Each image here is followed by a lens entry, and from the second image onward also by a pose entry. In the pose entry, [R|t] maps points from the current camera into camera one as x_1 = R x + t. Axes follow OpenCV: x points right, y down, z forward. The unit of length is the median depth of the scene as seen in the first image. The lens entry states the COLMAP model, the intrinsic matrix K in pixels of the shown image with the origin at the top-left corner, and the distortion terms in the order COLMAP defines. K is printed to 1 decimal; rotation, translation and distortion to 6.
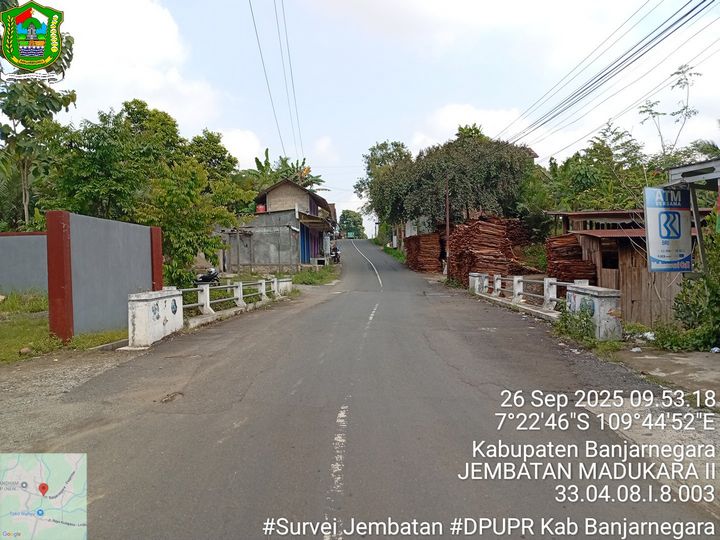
lens RADIAL K [[550.6, 0, 358.5], [0, 550.6, 271.2], [0, 0, 1]] dist [0.098361, -0.207987]
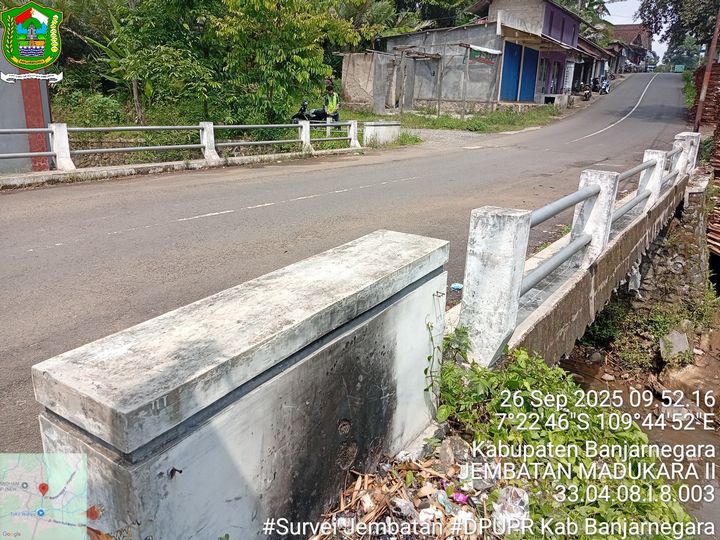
lens RADIAL K [[553.3, 0, 360.0], [0, 553.3, 270.0], [0, 0, 1]] dist [0.034447, -0.081993]
pose [[0.854241, 0.188701, -0.484422, 0.148957], [-0.044753, 0.955033, 0.293104, -0.007166], [0.517948, -0.228702, 0.824273, 0.246271]]
